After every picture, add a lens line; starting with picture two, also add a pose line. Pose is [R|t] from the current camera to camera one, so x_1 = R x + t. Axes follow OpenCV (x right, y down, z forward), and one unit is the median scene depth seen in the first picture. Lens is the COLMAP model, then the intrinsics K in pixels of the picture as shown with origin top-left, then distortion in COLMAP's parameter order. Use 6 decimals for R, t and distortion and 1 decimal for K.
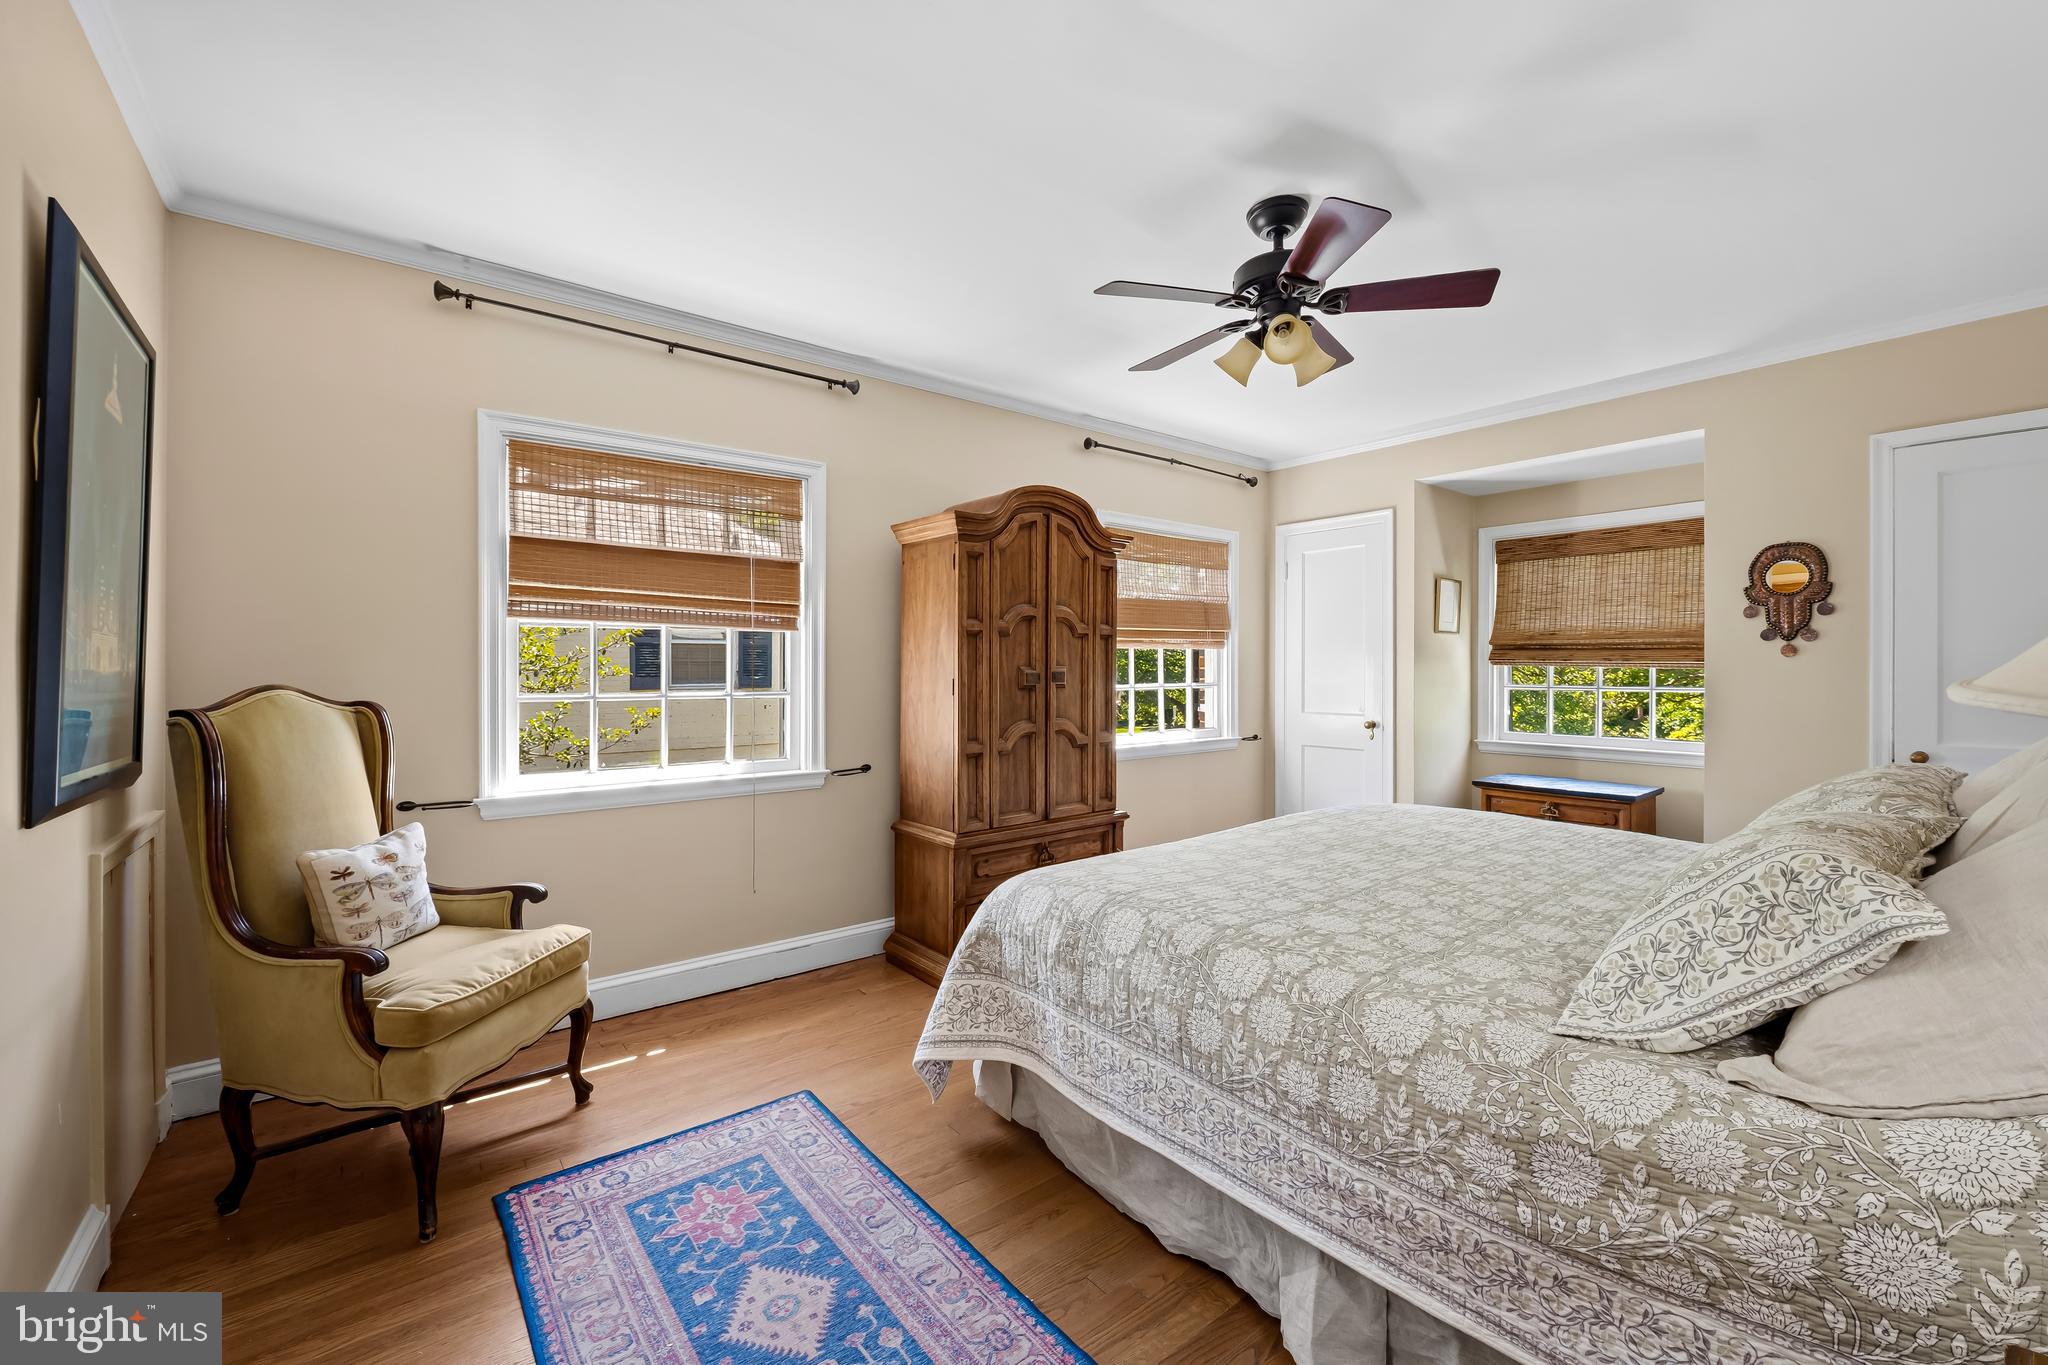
lens RADIAL K [[828.0, 0, 1023.9], [0, 828.0, 657.5], [0, 0, 1]] dist [-0.006589, 0.000318]
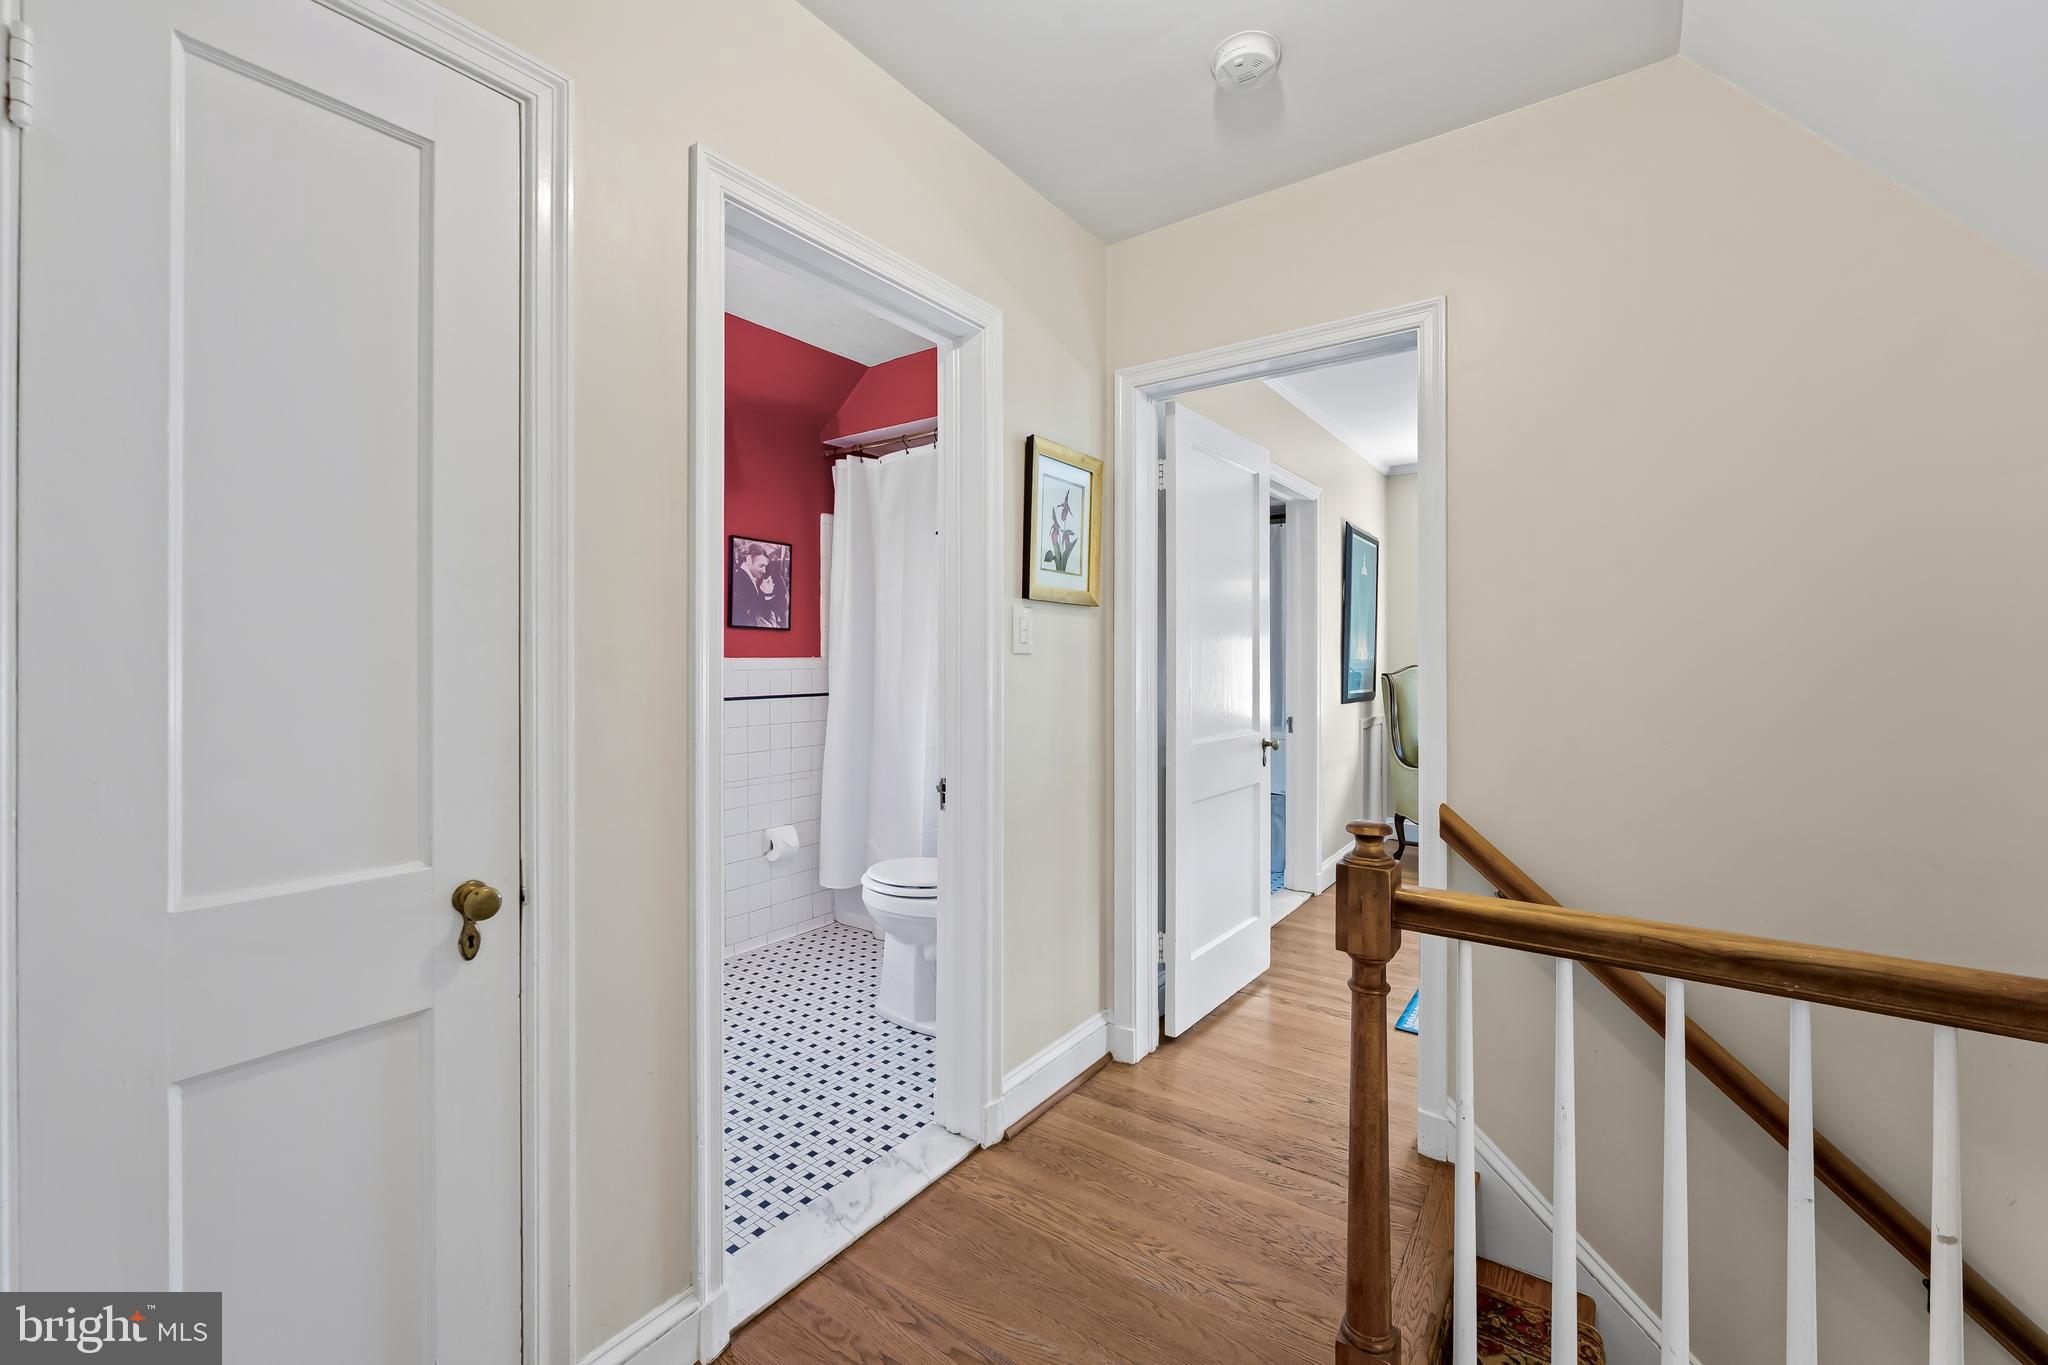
lens RADIAL K [[828.0, 0, 1023.9], [0, 828.0, 657.5], [0, 0, 1]] dist [-0.006589, 0.000318]
pose [[0.278120, 0.003513, -0.960540, 1.316822], [0.003880, 0.999981, 0.004781, -0.006925], [0.960538, -0.005057, 0.278101, -0.942289]]
